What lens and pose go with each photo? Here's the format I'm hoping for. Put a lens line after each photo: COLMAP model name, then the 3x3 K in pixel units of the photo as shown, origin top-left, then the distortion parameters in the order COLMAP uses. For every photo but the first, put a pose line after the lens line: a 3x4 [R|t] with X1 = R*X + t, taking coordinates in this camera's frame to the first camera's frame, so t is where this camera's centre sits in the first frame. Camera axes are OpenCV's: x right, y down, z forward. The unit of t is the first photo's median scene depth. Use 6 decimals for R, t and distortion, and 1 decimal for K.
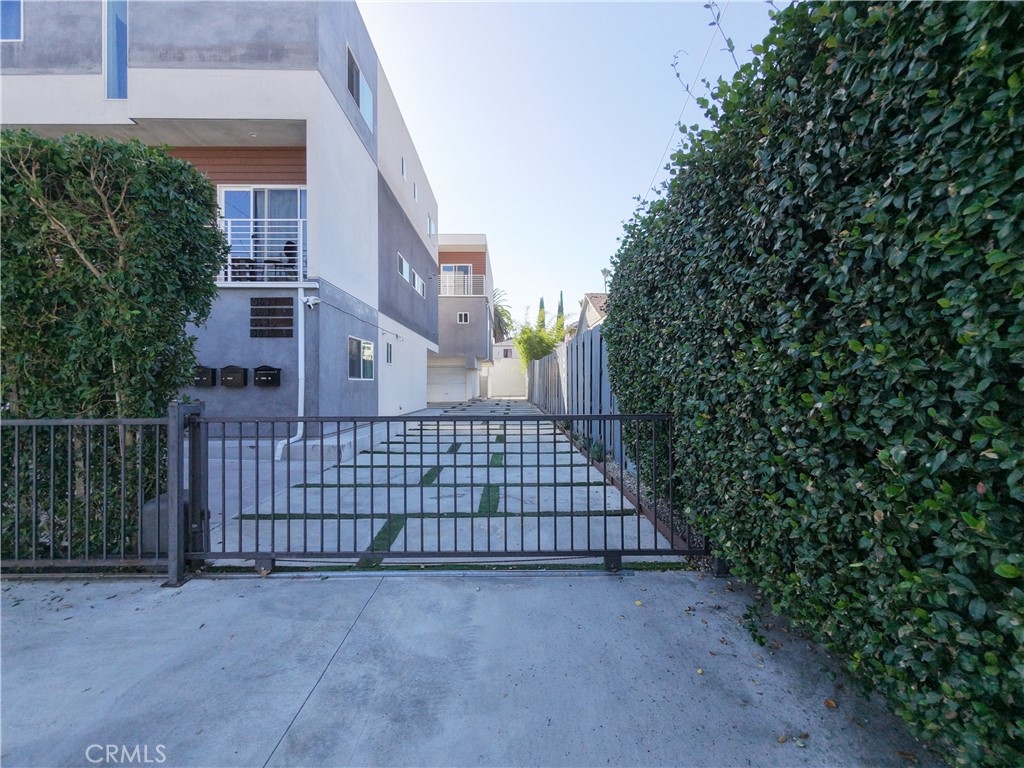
lens RADIAL K [[488.8, 0, 512.2], [0, 488.8, 384.2], [0, 0, 1]] dist [-0.001181, 0.003350]
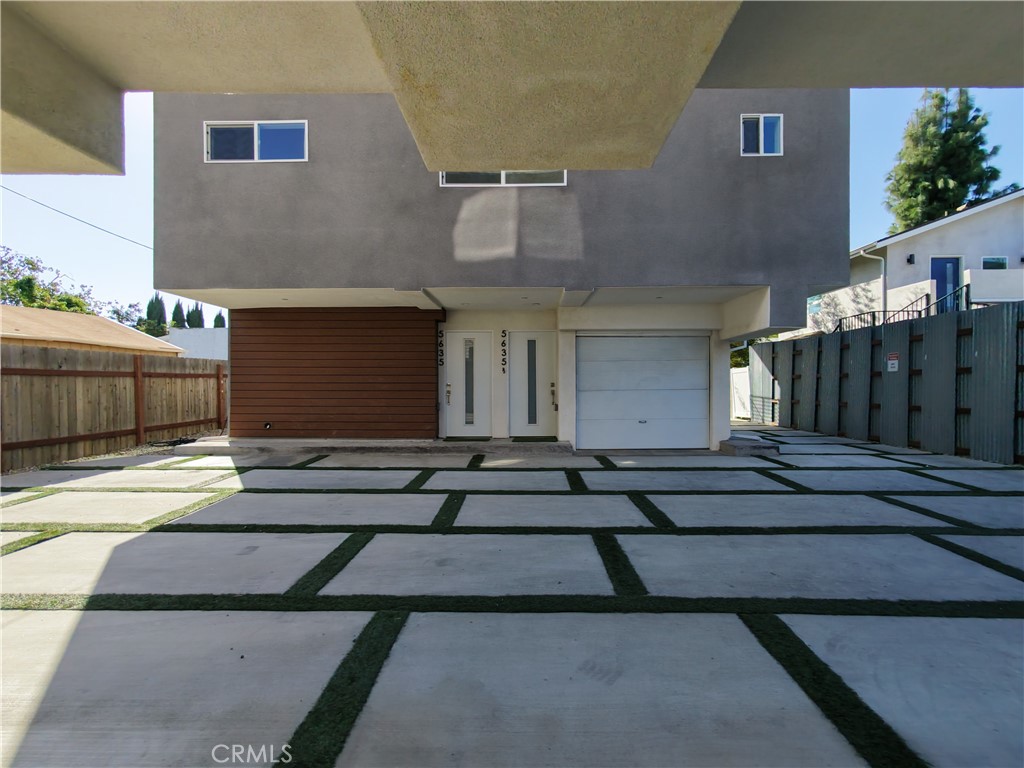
lens RADIAL K [[488.8, 0, 510.7], [0, 488.8, 384.7], [0, 0, 1]] dist [-0.001181, 0.003350]
pose [[0.999664, -0.000596, -0.025924, -0.695763], [0.000697, 0.999992, 0.003874, -0.019510], [0.025922, -0.003891, 0.999656, 2.280251]]
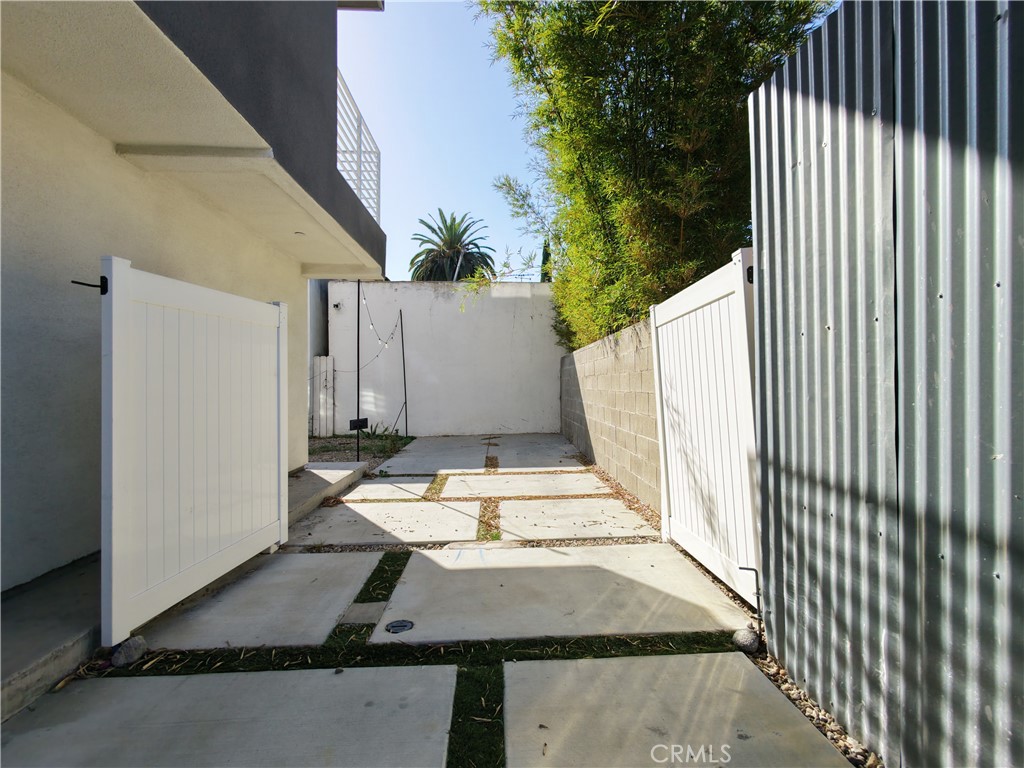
lens RADIAL K [[488.8, 0, 510.5], [0, 488.8, 383.9], [0, 0, 1]] dist [-0.001181, 0.003350]
pose [[0.999616, -0.000182, 0.027712, -0.016690], [0.000236, 0.999998, -0.001939, -0.008688], [-0.027712, 0.001945, 0.999614, 3.804956]]
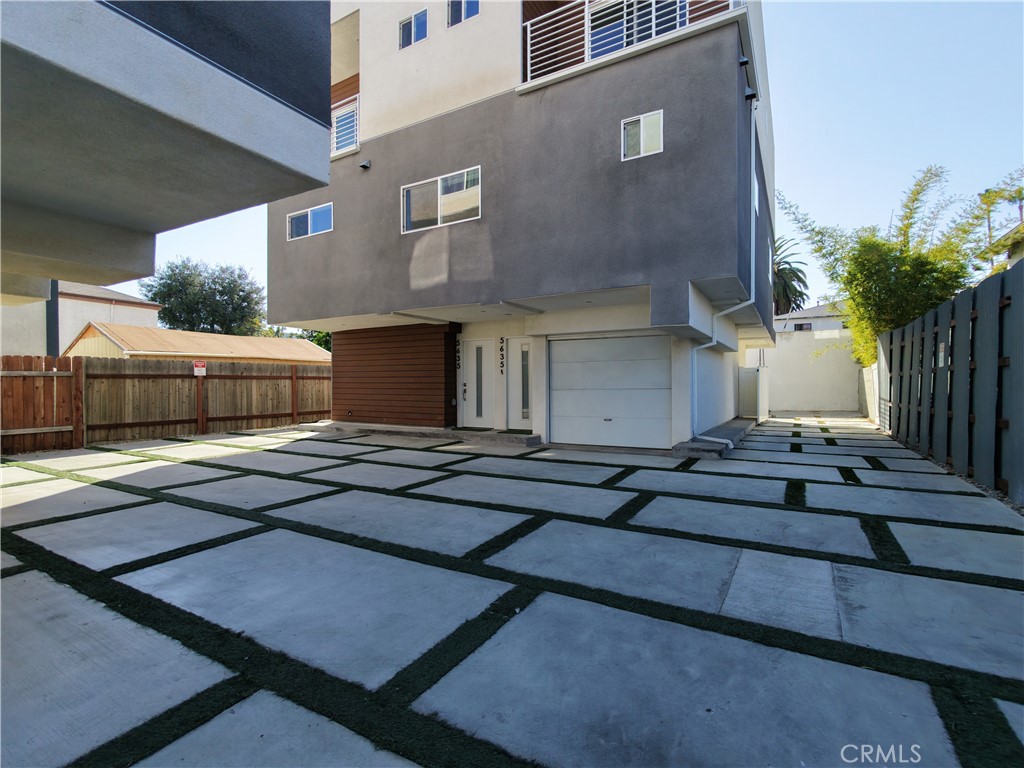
lens RADIAL K [[488.8, 0, 512.0], [0, 488.8, 384.0], [0, 0, 1]] dist [-0.001181, 0.003350]
pose [[0.861072, -0.001145, -0.508481, -0.086536], [0.003069, 0.999991, 0.002946, -0.019235], [0.508473, -0.004097, 0.861068, 2.288011]]
